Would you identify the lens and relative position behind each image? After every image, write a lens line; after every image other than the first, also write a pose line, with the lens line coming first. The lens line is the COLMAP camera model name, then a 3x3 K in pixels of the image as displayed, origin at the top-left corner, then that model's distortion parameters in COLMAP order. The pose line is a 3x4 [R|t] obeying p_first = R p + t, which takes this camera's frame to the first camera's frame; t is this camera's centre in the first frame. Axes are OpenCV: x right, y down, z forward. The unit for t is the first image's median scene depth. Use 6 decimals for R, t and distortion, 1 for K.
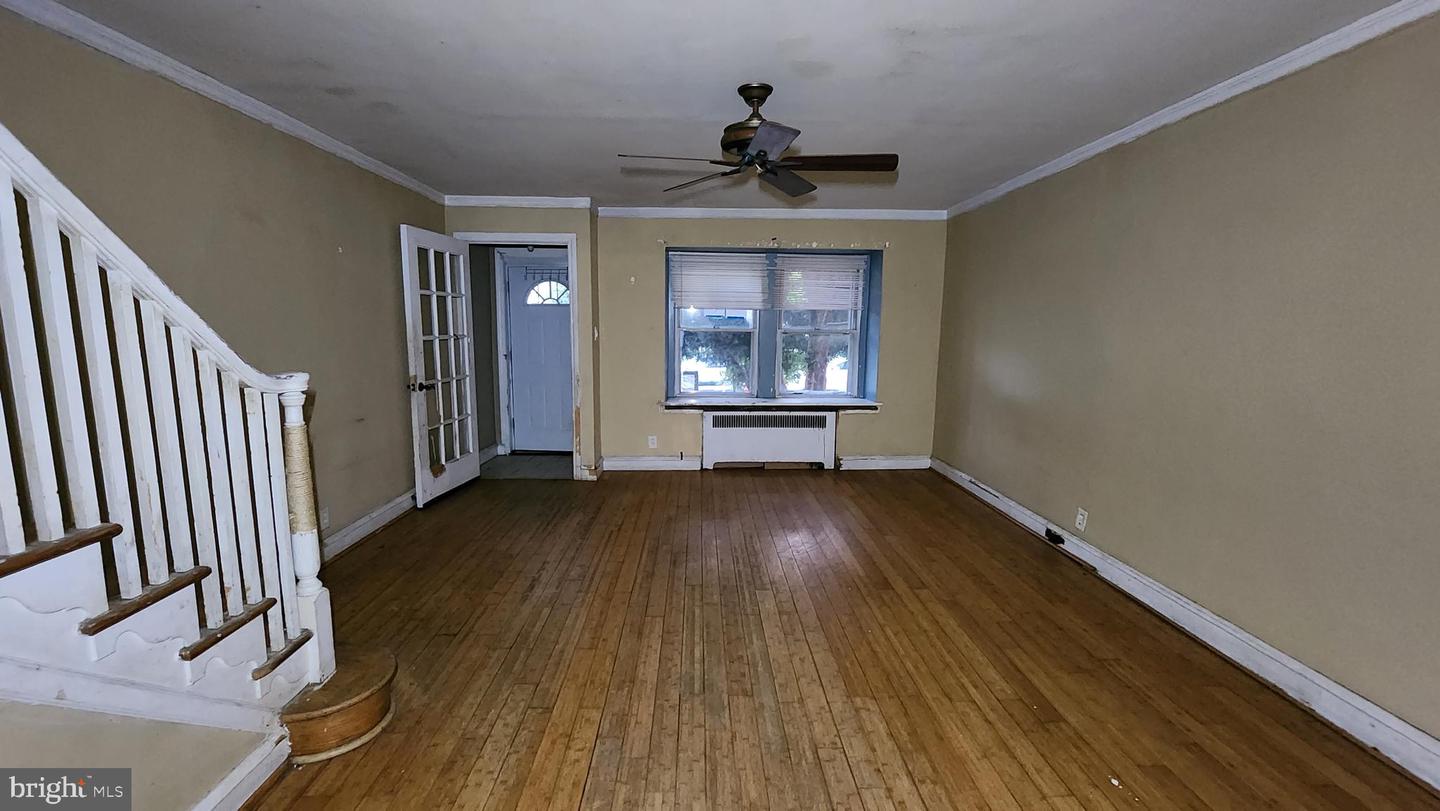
lens RADIAL K [[597.2, 0, 713.1], [0, 597.2, 413.1], [0, 0, 1]] dist [0.002824, 0.000180]
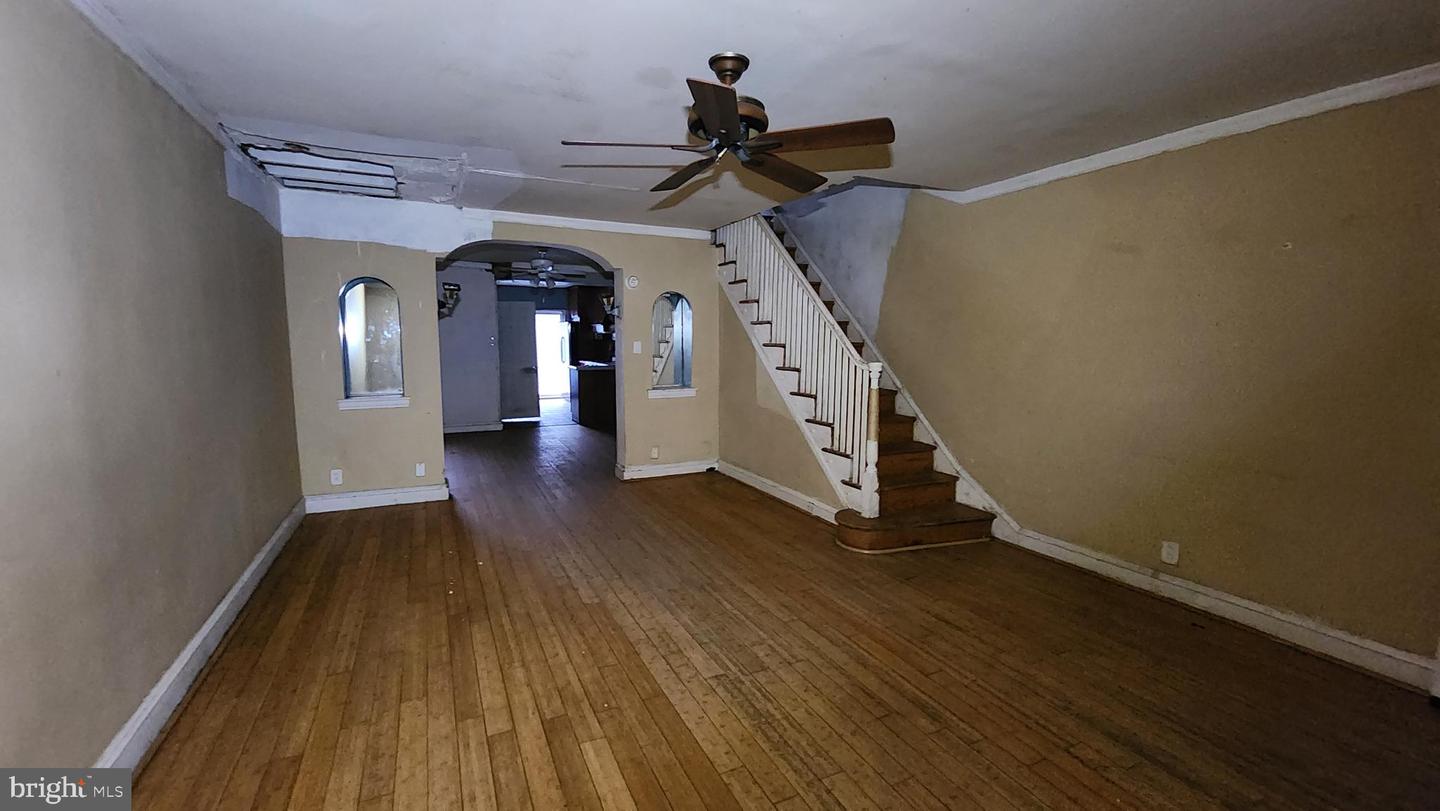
lens RADIAL K [[597.2, 0, 715.6], [0, 597.2, 399.0], [0, 0, 1]] dist [0.002824, 0.000180]
pose [[-0.911772, 0.030314, -0.409578, 0.404823], [-0.074813, 0.968328, 0.238210, -0.246739], [0.403826, 0.247835, -0.880626, 1.648995]]
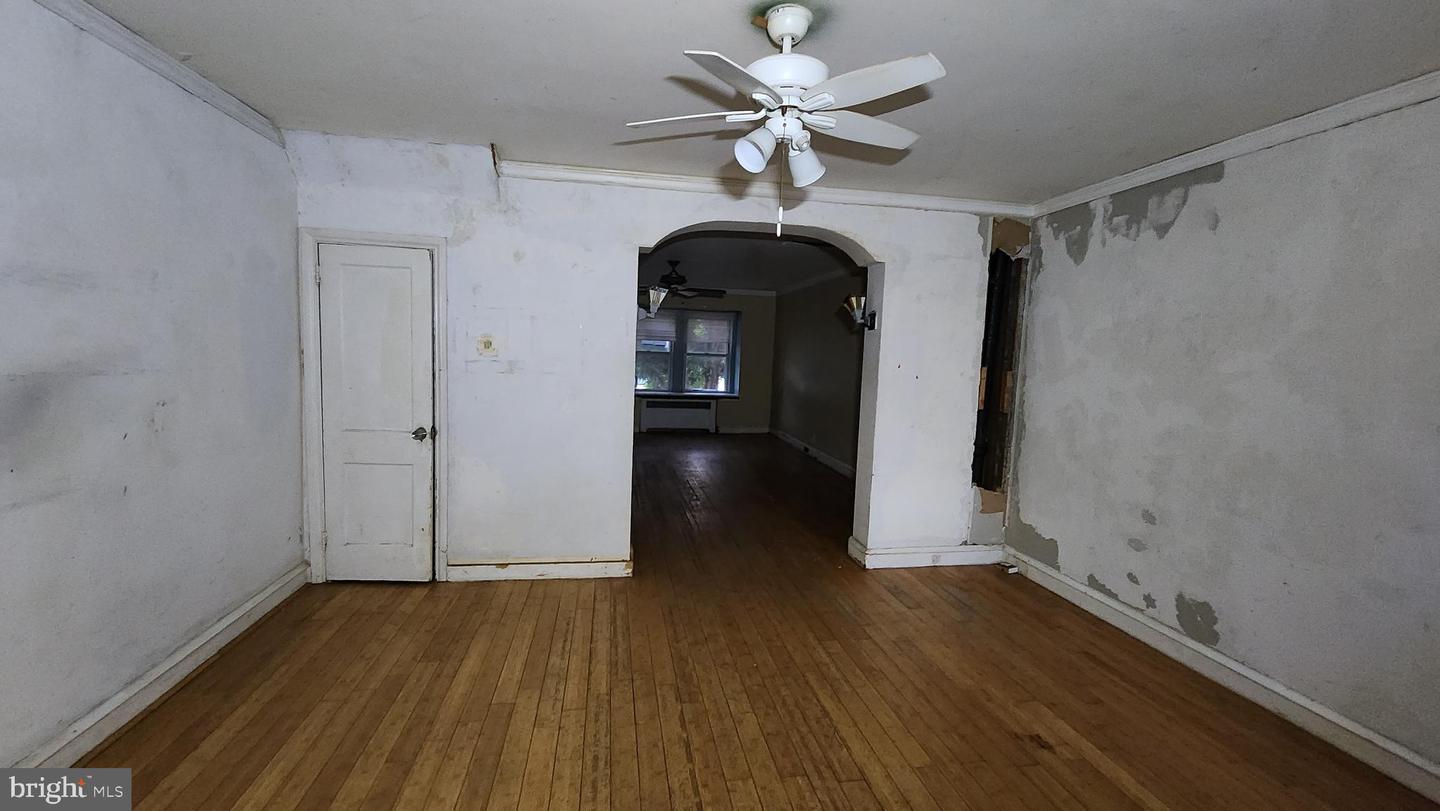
lens RADIAL K [[597.2, 0, 718.1], [0, 597.2, 406.8], [0, 0, 1]] dist [0.002824, 0.000180]
pose [[0.988277, 0.017160, 0.151704, -0.058037], [-0.008871, 0.998439, -0.055152, 0.116217], [-0.152414, 0.053160, 0.986886, -0.749406]]
